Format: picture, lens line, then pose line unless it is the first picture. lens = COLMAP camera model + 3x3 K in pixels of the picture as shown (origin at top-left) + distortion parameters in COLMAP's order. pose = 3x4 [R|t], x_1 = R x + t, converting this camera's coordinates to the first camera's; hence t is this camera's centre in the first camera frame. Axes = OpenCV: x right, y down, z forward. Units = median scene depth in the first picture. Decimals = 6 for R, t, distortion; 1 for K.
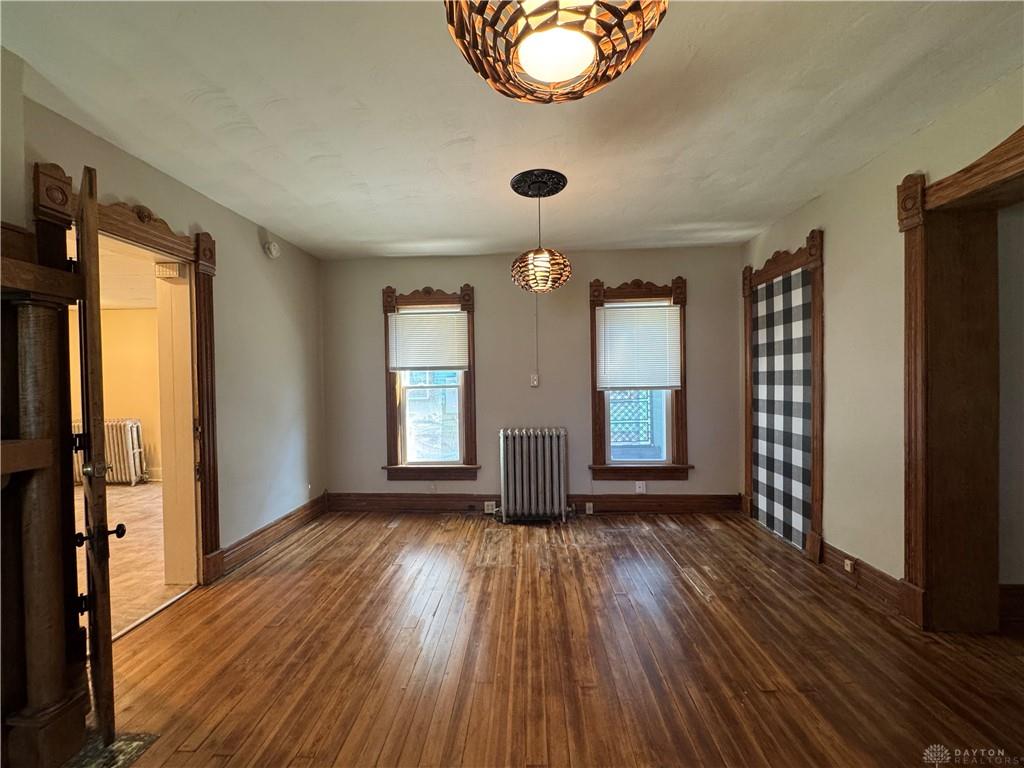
lens RADIAL K [[409.3, 0, 512.4], [0, 409.3, 385.1], [0, 0, 1]] dist [-0.002785, -0.000450]
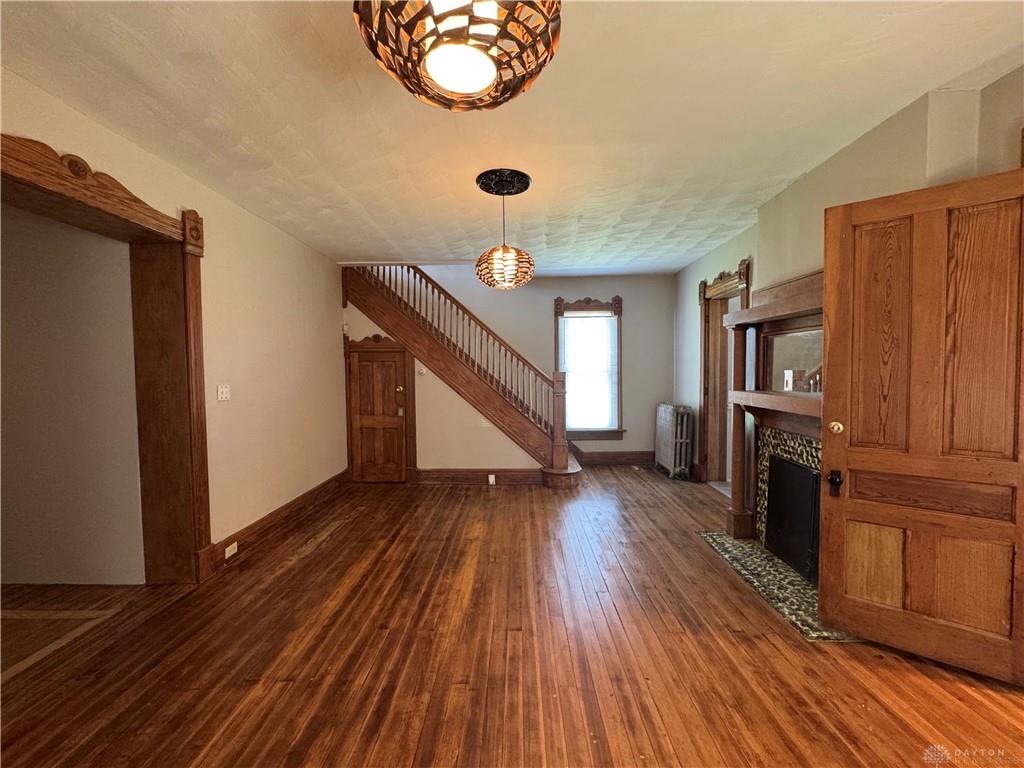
lens RADIAL K [[409.3, 0, 512.4], [0, 409.3, 385.1], [0, 0, 1]] dist [-0.002785, -0.000450]
pose [[-0.999166, 0.028504, -0.029223, 0.038014], [0.026899, 0.998183, 0.053923, -0.017676], [0.030707, 0.053092, -0.998117, 1.056825]]
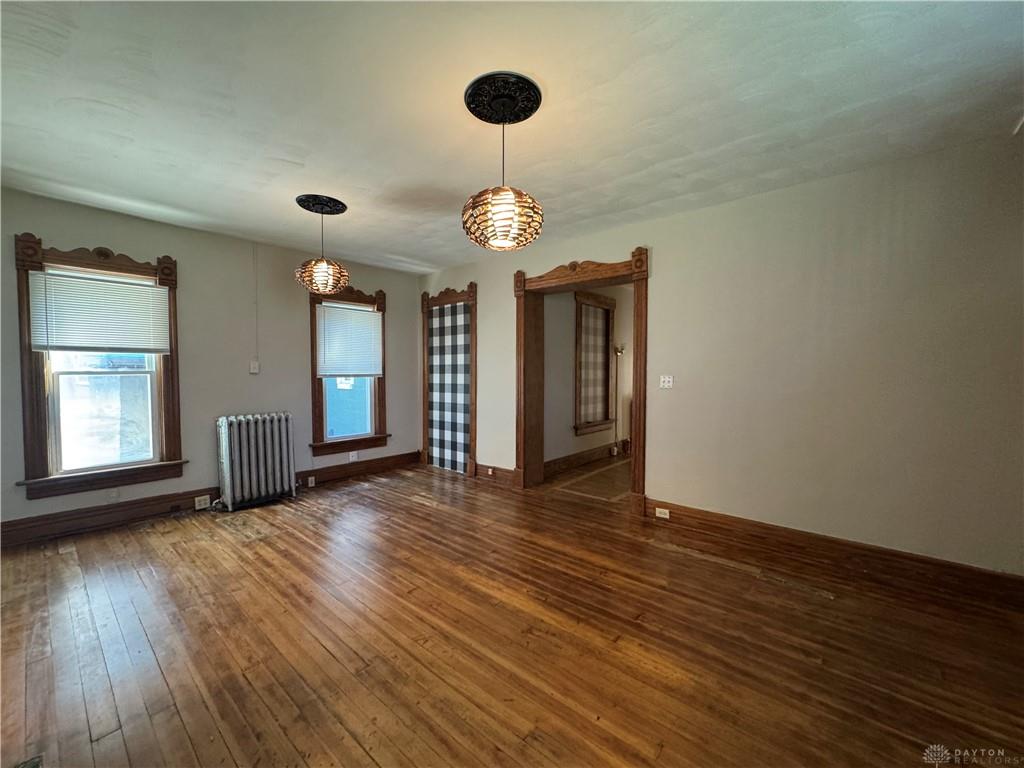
lens RADIAL K [[409.3, 0, 512.4], [0, 409.3, 385.1], [0, 0, 1]] dist [-0.002785, -0.000450]
pose [[0.615227, -0.010221, 0.788284, -0.441470], [-0.000338, 0.999912, 0.013229, 0.023480], [-0.788350, -0.008405, 0.615169, -0.161388]]
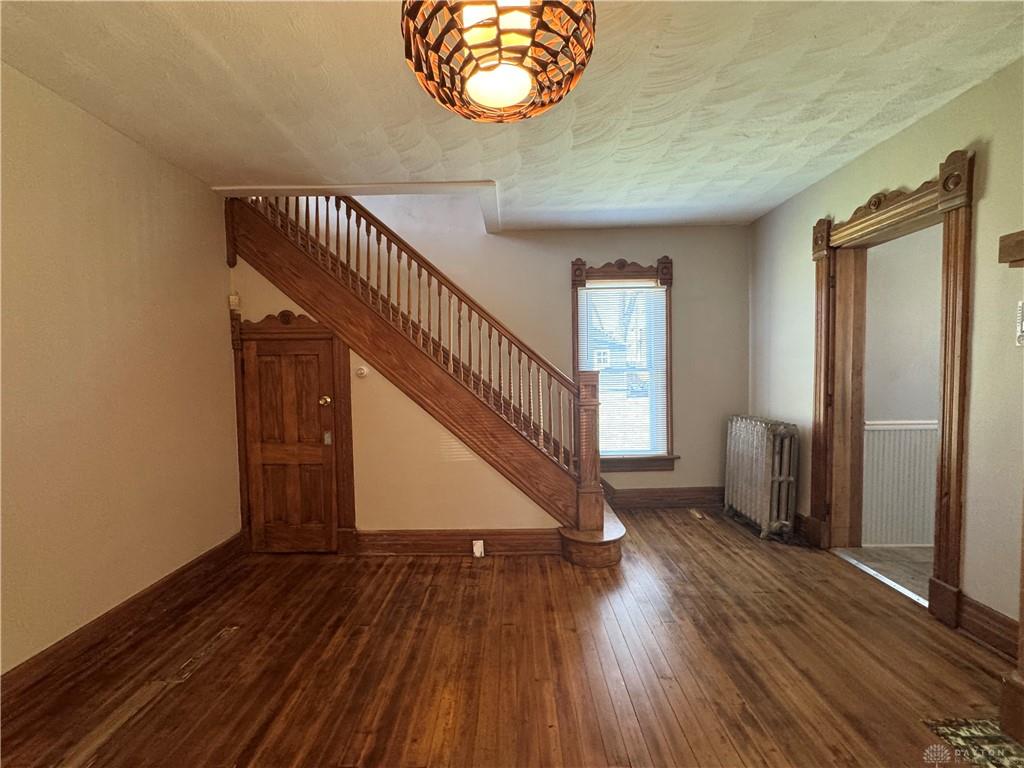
lens RADIAL K [[409.3, 0, 512.4], [0, 409.3, 385.1], [0, 0, 1]] dist [-0.002785, -0.000450]
pose [[-0.998246, 0.035992, -0.047004, 0.033746], [0.033291, 0.997817, 0.057033, -0.005978], [0.048954, 0.055368, -0.997265, 0.484637]]
